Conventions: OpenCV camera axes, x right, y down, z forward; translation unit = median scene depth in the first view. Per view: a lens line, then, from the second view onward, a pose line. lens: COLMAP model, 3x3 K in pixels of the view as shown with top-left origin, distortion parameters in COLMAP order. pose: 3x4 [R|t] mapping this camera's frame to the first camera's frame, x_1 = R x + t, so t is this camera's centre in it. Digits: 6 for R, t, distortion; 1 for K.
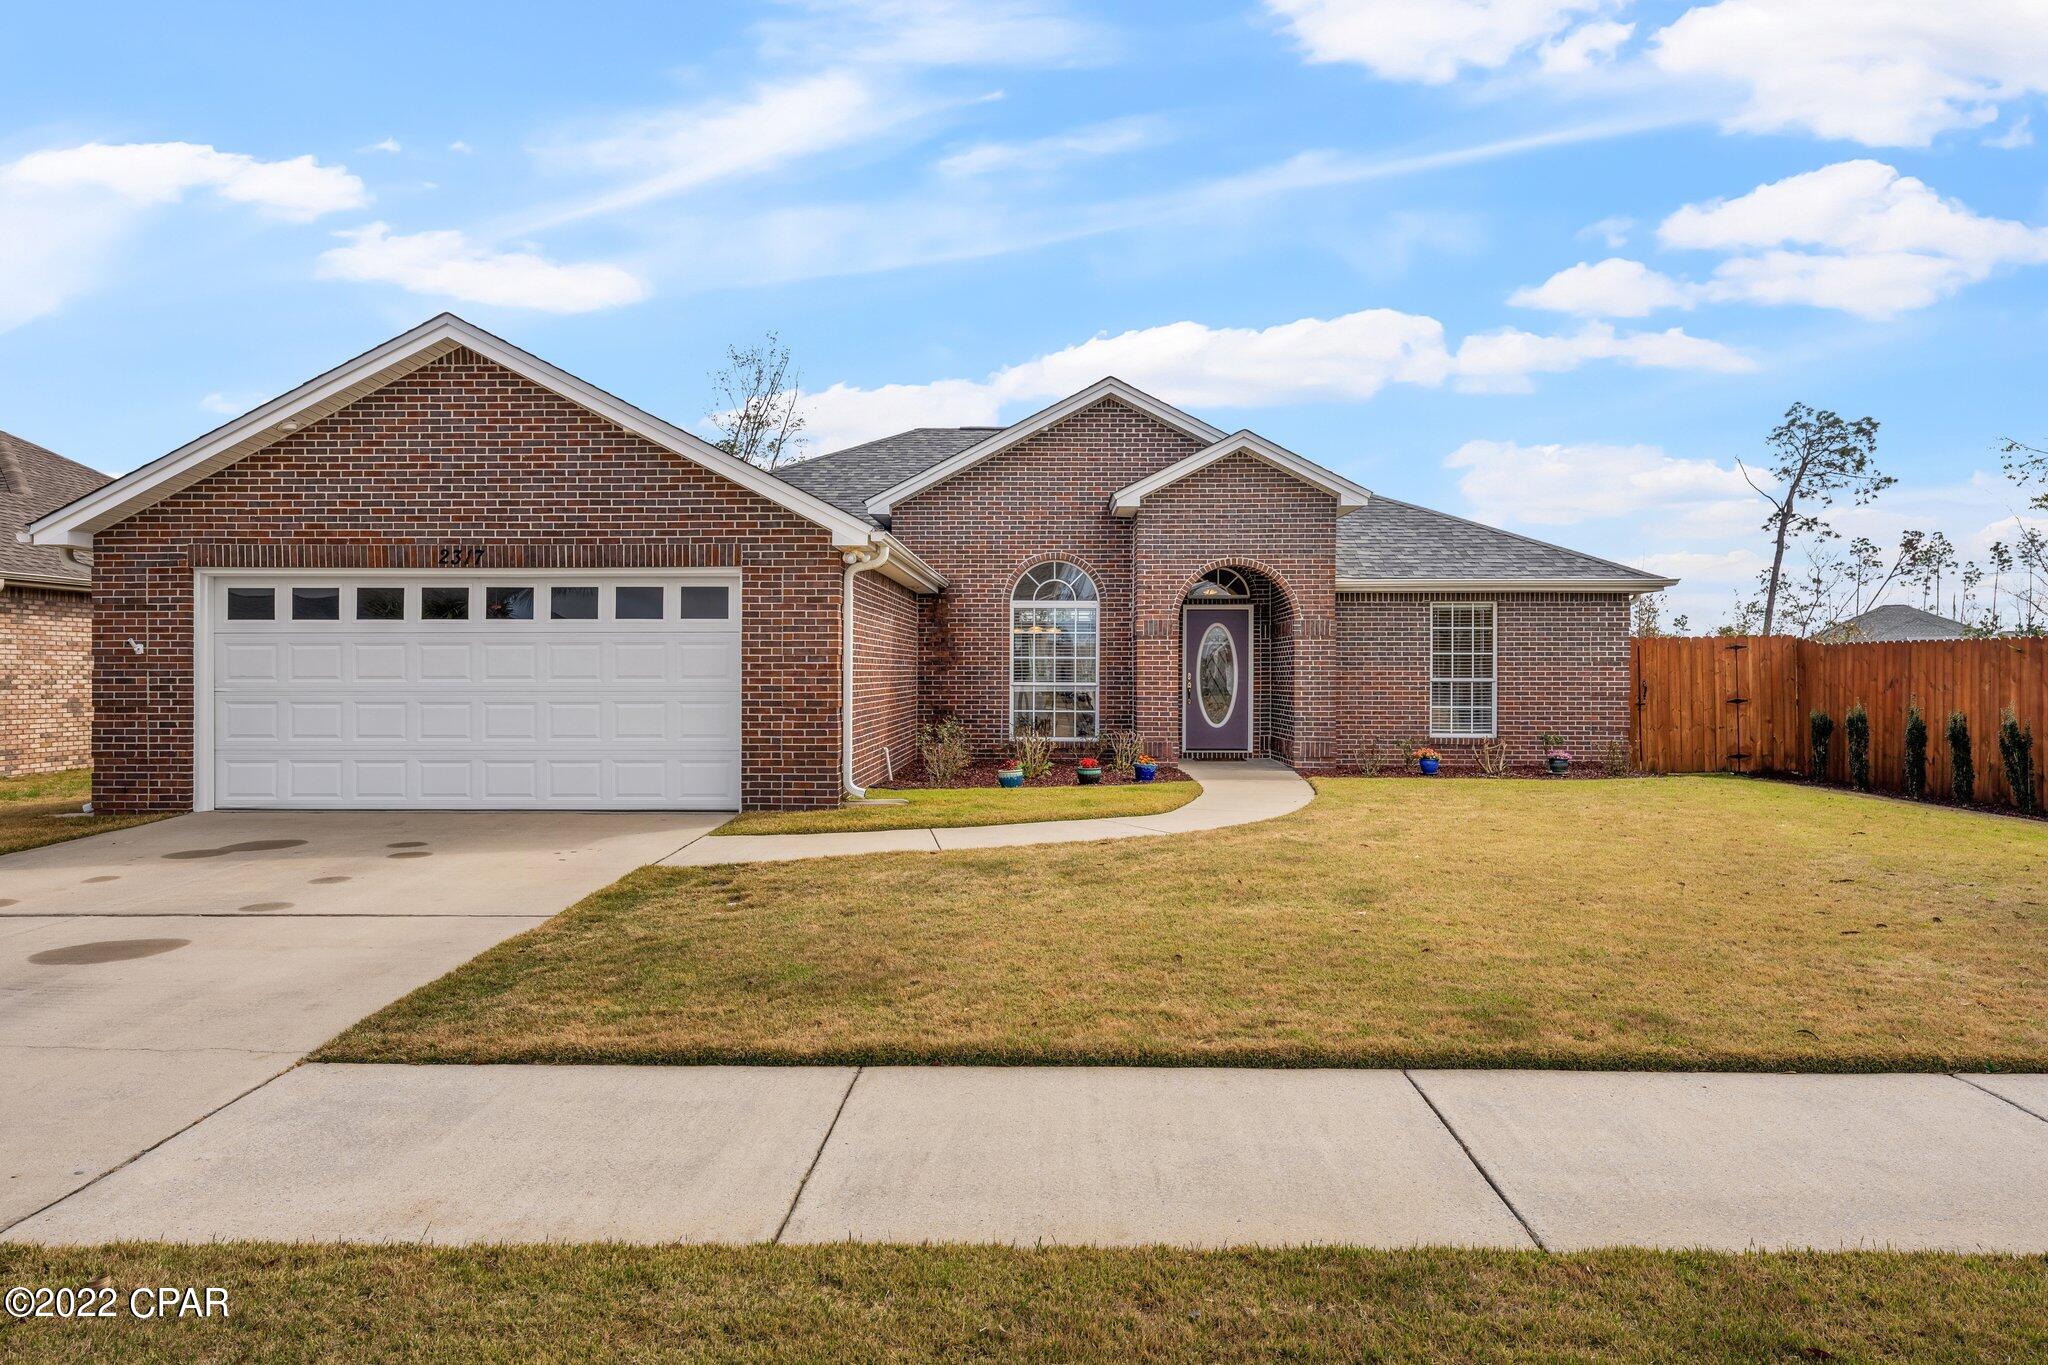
lens RADIAL K [[1366.2, 0, 1024.0], [0, 1366.2, 682.5], [0, 0, 1]] dist [-0.001136, -0.000395]
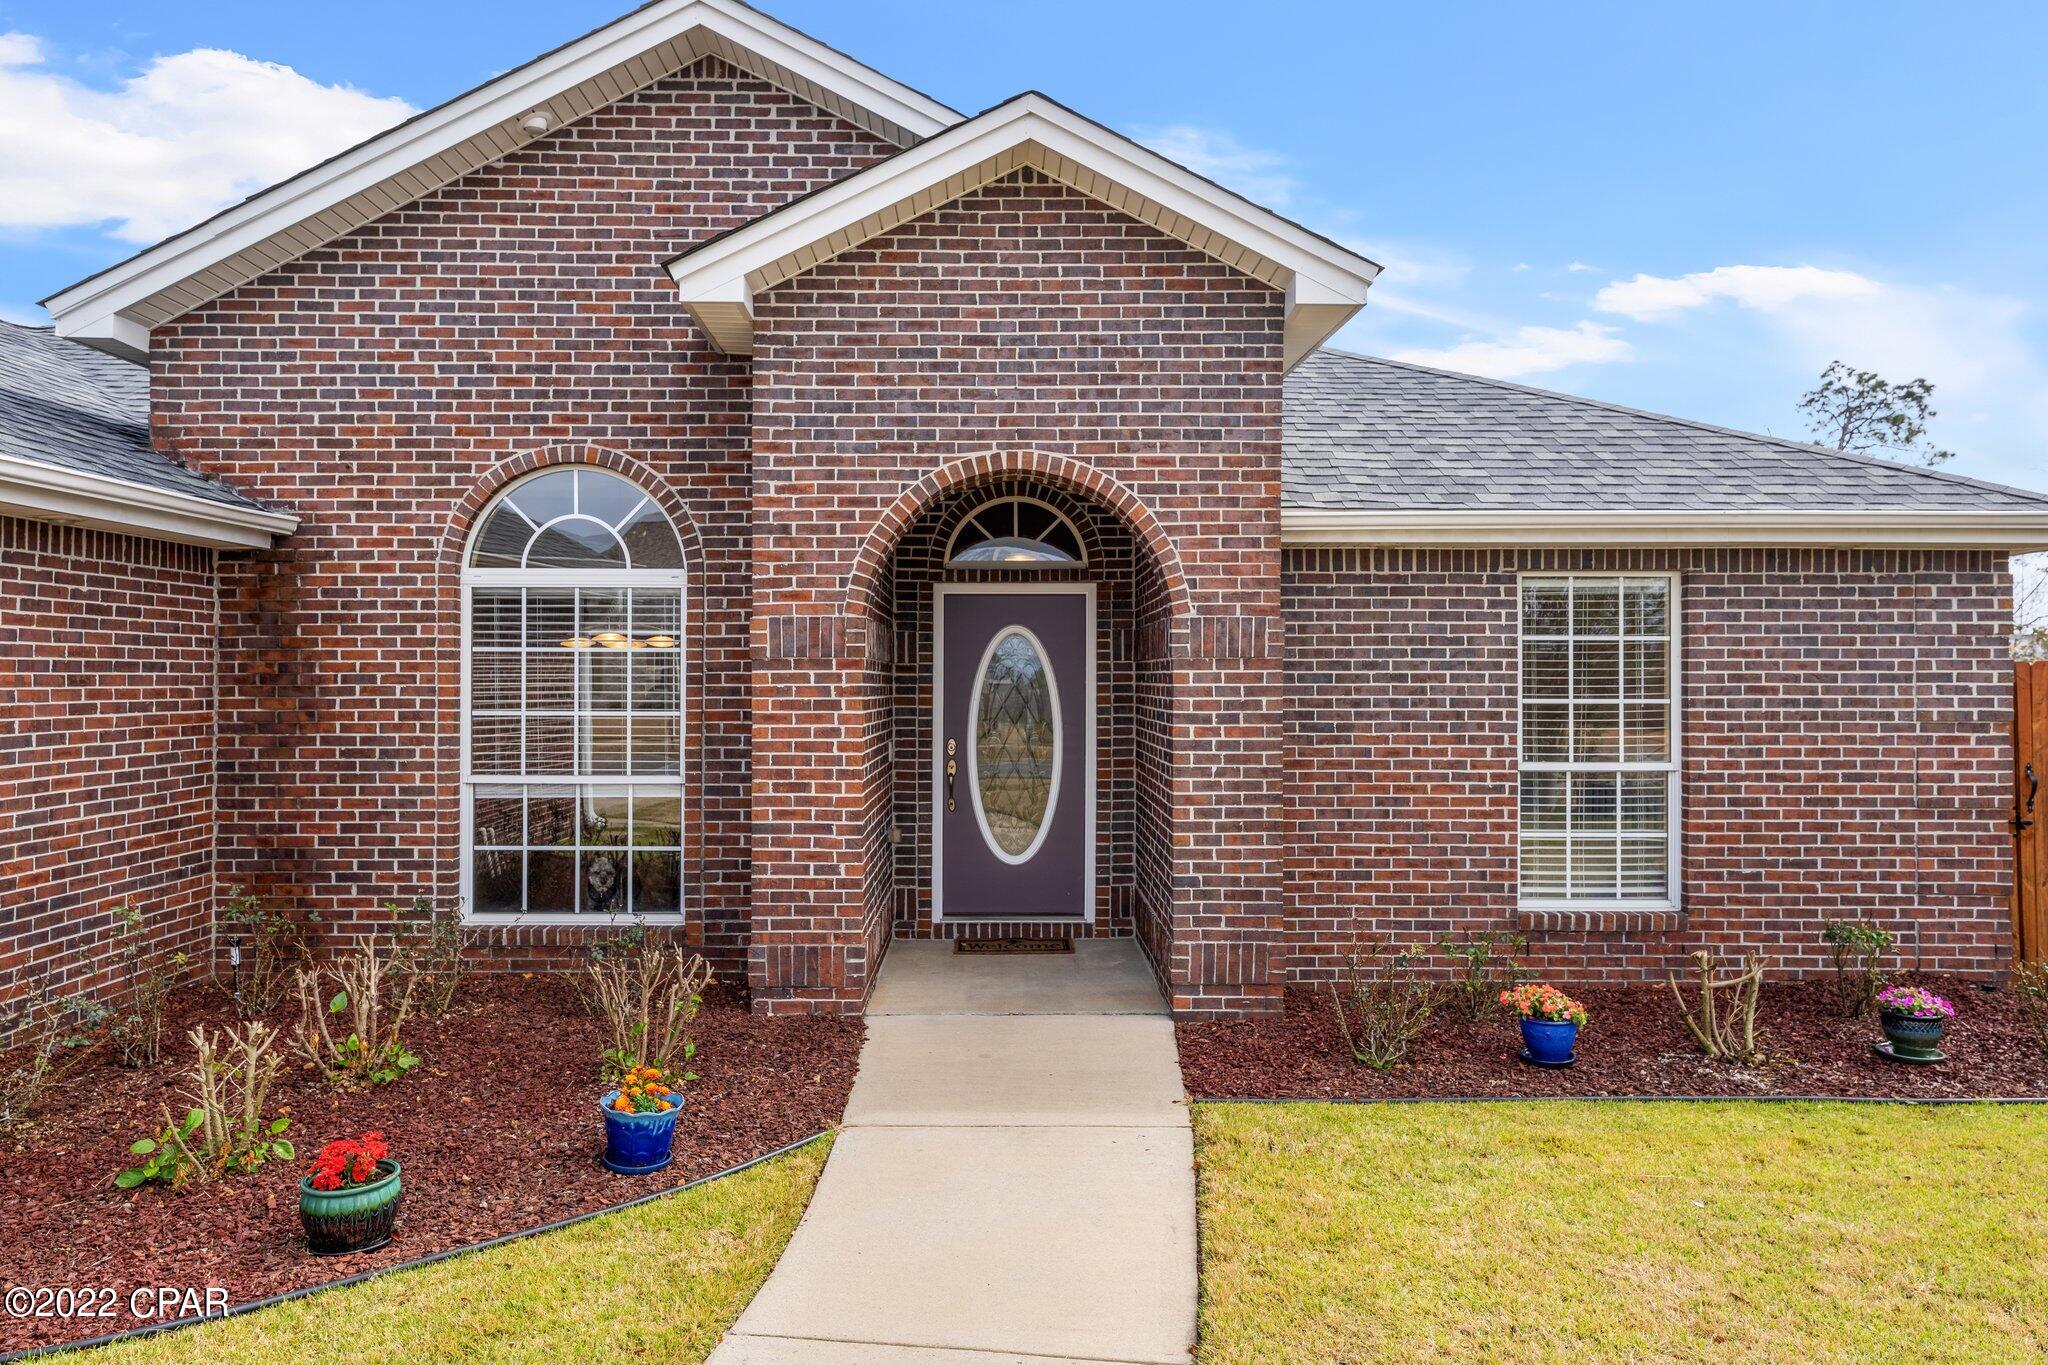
lens RADIAL K [[1413.1, 0, 1024.0], [0, 1413.1, 682.5], [0, 0, 1]] dist [0.003280, 0.001079]
pose [[0.999152, -0.000744, 0.041173, 0.136033], [0.000873, 0.999995, -0.003124, -0.025680], [-0.041171, 0.003157, 0.999147, 0.591969]]
